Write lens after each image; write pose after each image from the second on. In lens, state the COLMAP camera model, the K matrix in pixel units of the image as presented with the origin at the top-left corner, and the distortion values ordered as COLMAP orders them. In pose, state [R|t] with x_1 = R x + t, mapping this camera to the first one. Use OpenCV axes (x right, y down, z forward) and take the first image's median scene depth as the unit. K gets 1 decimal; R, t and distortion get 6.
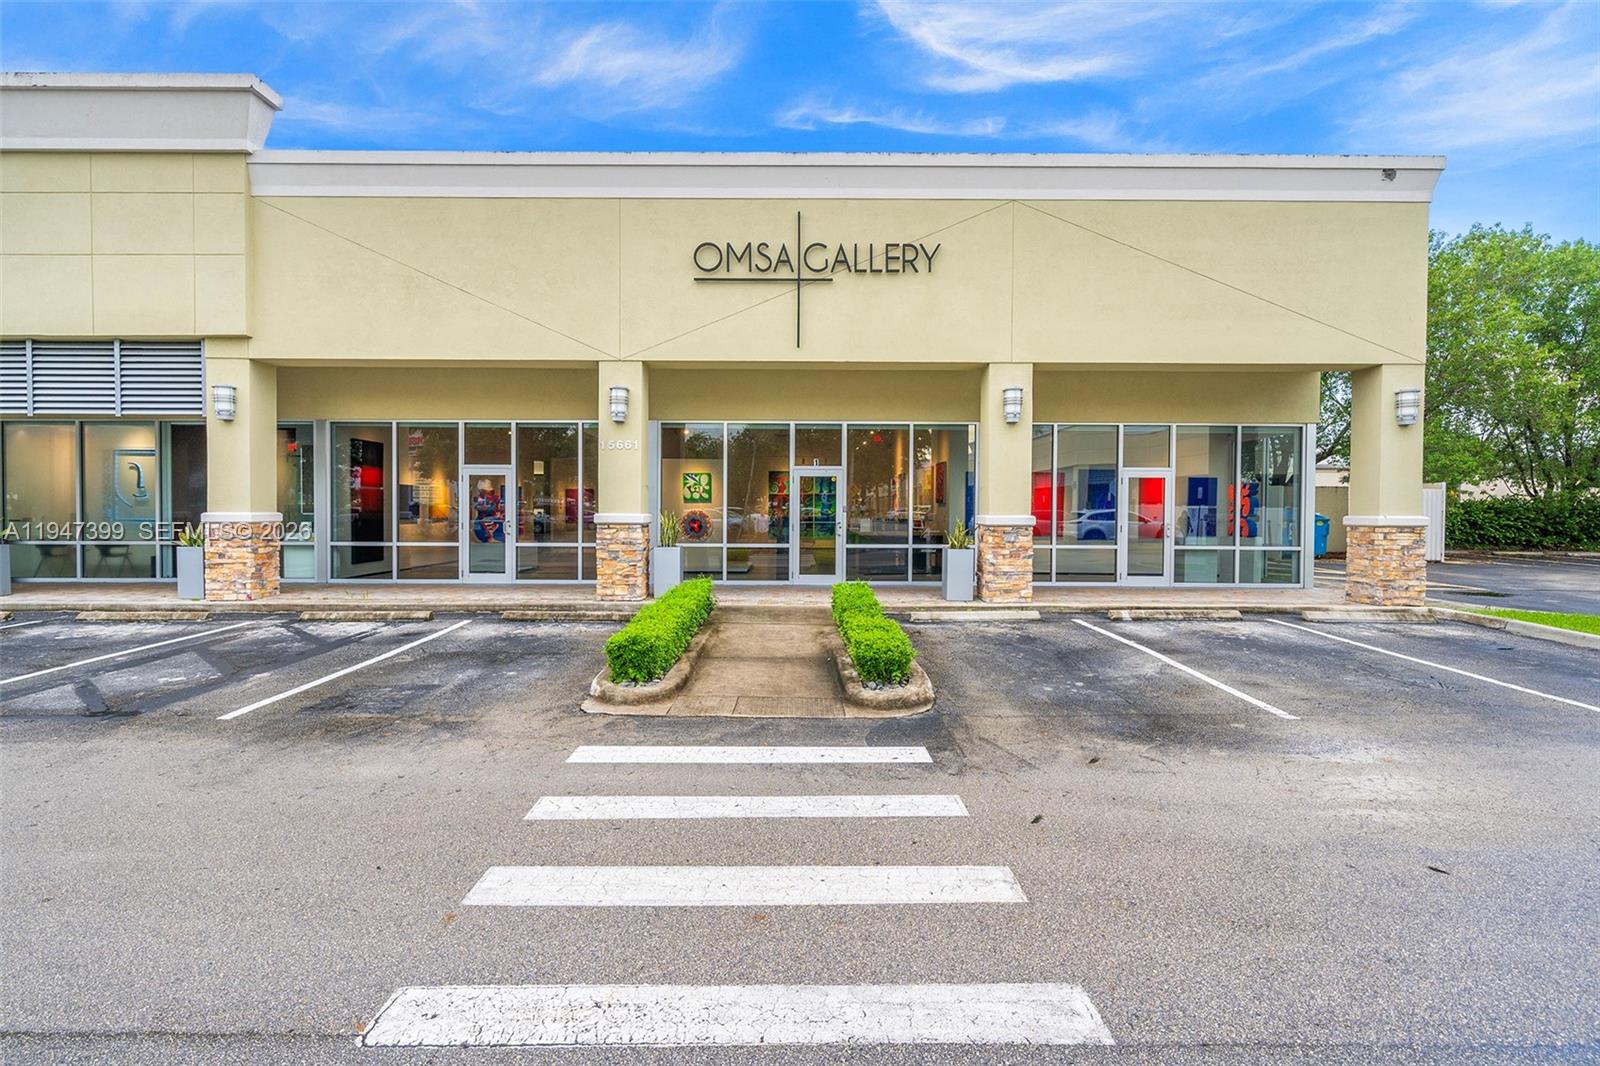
lens RADIAL K [[779.6, 0, 803.8], [0, 779.6, 514.2], [0, 0, 1]] dist [0.000204, 0.000237]
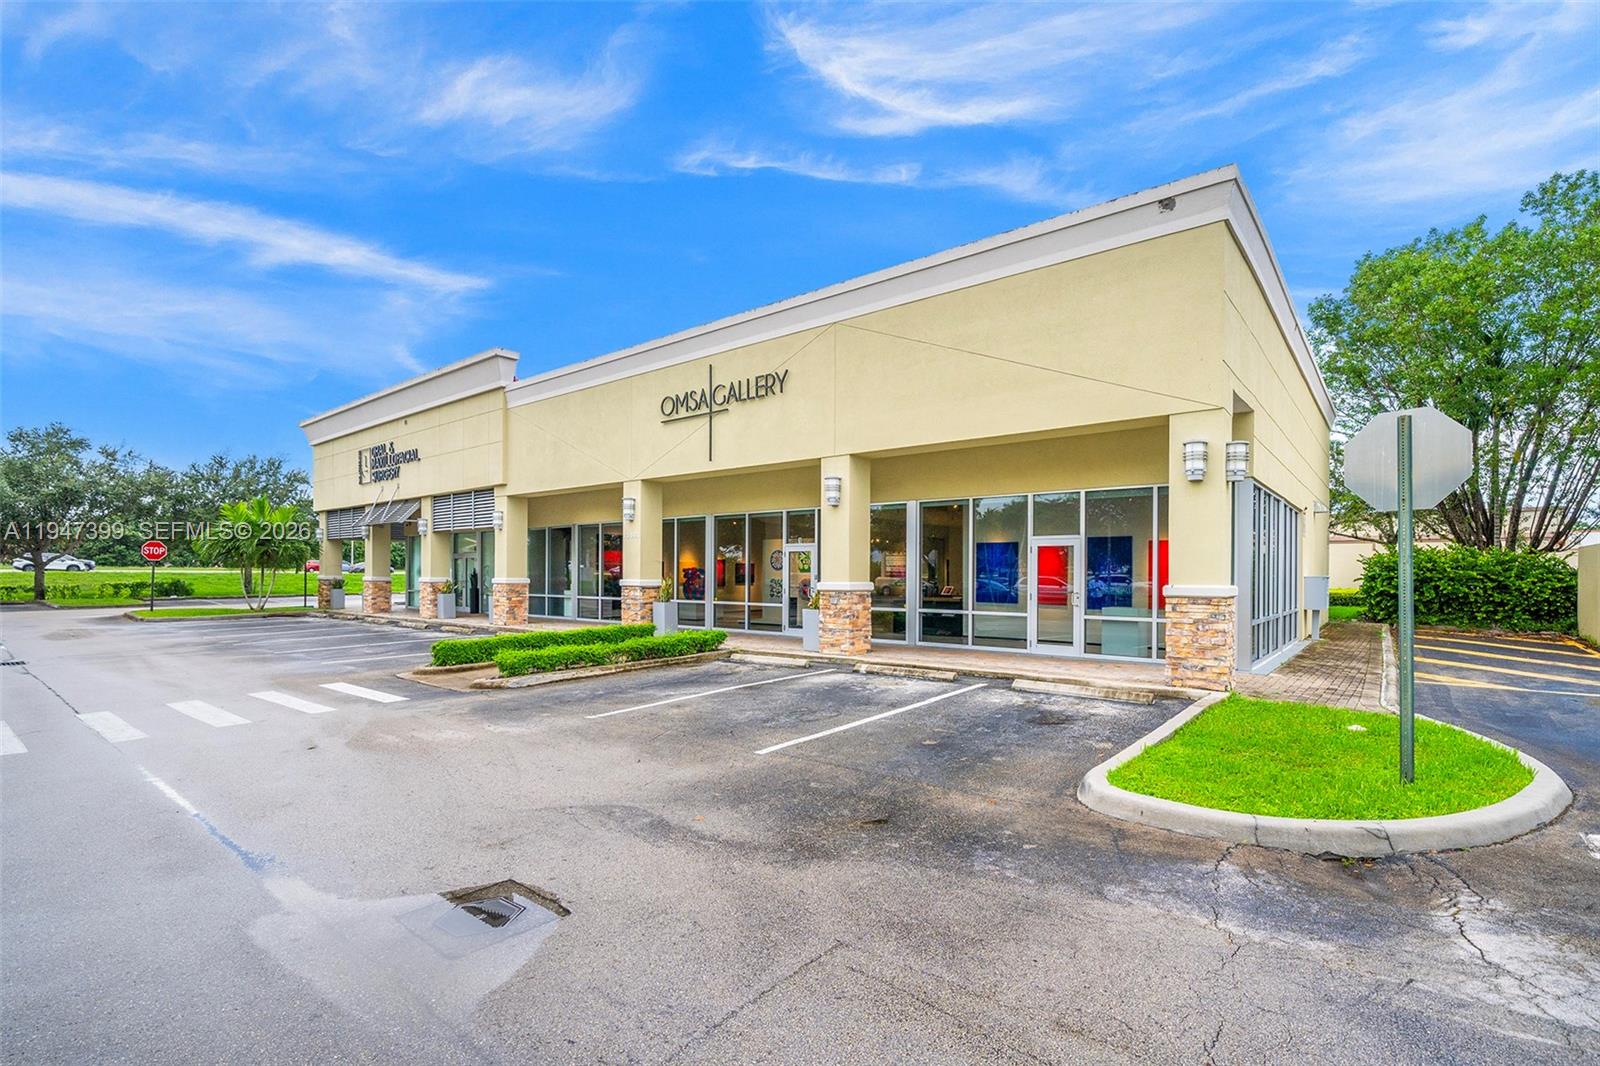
lens RADIAL K [[810.6, 0, 756.5], [0, 810.6, 574.6], [0, 0, 1]] dist [0.003637, 0.000267]
pose [[0.726835, -0.000051, -0.686812, 1.035206], [-0.009053, 0.999912, -0.009655, 0.003051], [0.686753, 0.013235, 0.726771, 0.002320]]
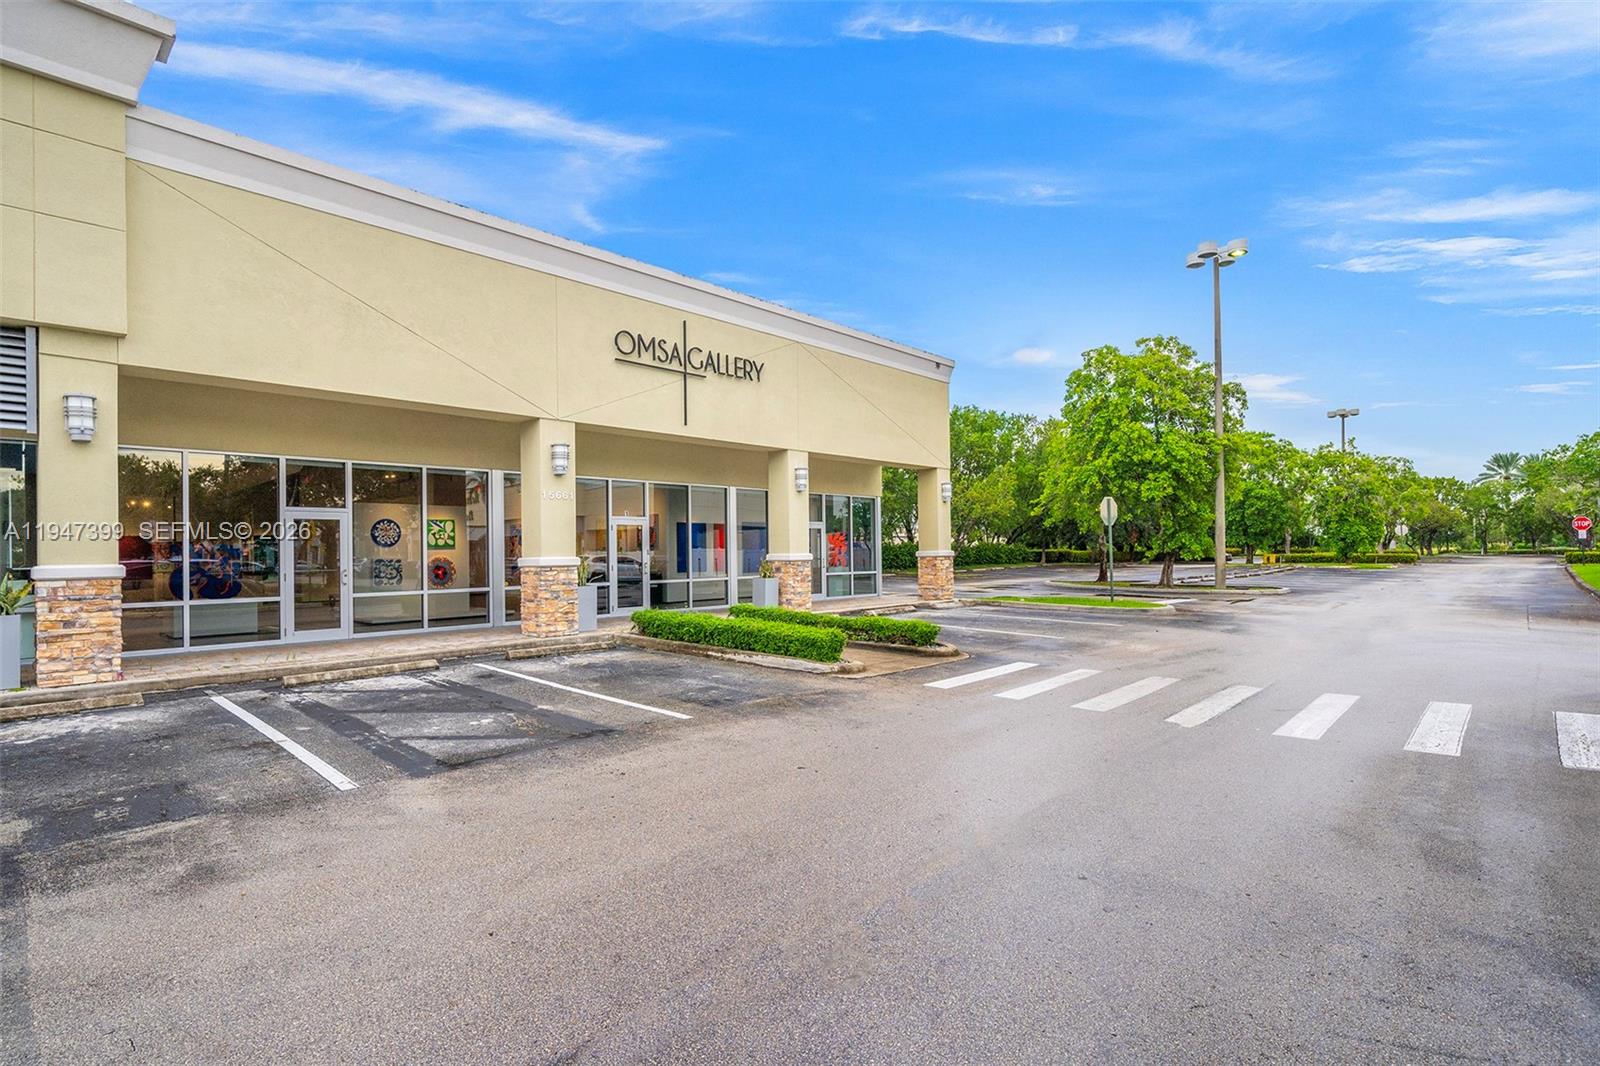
lens RADIAL K [[770.9, 0, 800.0], [0, 770.9, 533.0], [0, 0, 1]] dist [-0.001462, -0.000247]
pose [[0.687954, 0.004343, 0.725741, -0.784121], [0.019751, 0.999500, -0.024705, -0.001386], [-0.725485, 0.031330, 0.687524, -0.003929]]
